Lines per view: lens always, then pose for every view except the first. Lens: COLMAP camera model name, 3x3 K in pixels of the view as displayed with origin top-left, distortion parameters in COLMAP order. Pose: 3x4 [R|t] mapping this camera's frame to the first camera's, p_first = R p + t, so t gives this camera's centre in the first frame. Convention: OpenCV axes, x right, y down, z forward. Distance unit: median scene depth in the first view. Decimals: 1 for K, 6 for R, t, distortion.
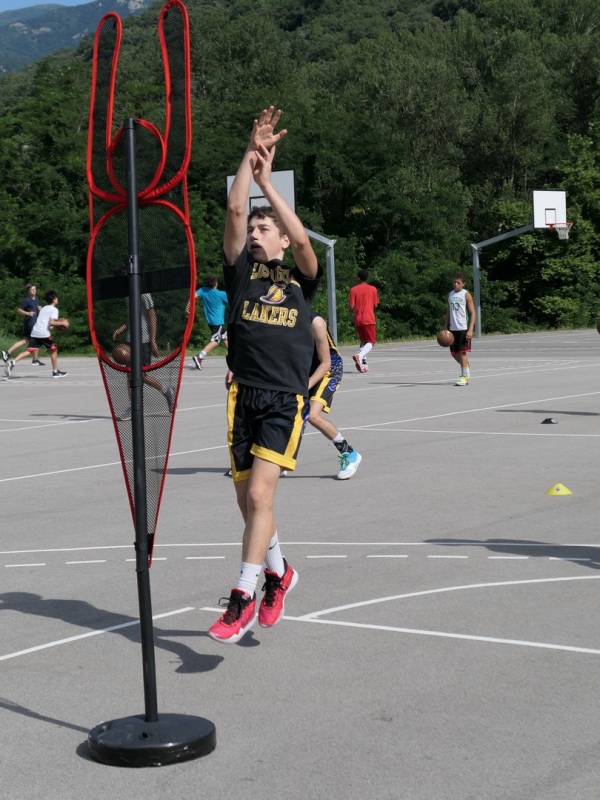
lens RADIAL K [[1769.0, 0, 297.5], [0, 1769.0, 398.8], [0, 0, 1]] dist [0.003427, 0.000000]
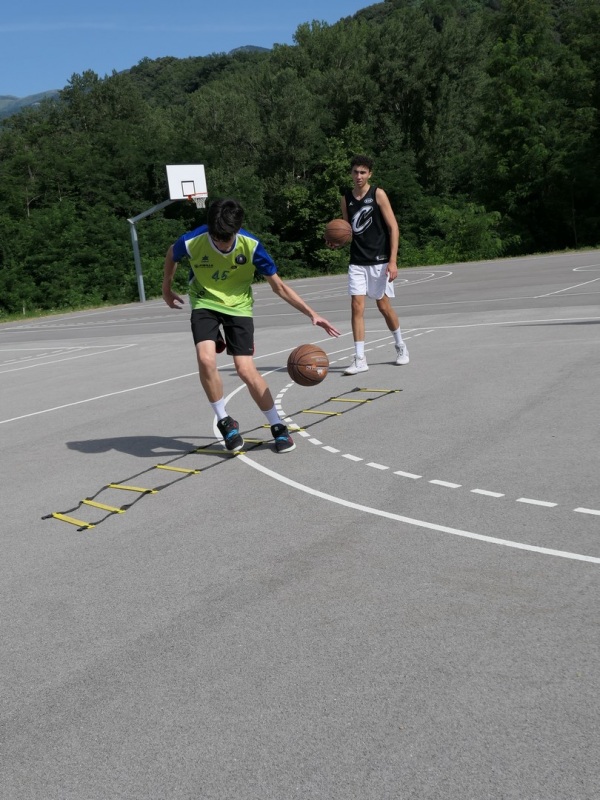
lens RADIAL K [[1047.6, 0, 306.6], [0, 1047.6, 400.4], [0, 0, 1]] dist [0.009242, 0.000000]
pose [[0.993520, -0.090178, 0.069176, 0.056305], [0.084272, 0.992895, 0.084015, -0.007128], [-0.076261, -0.077641, 0.994060, 0.117411]]
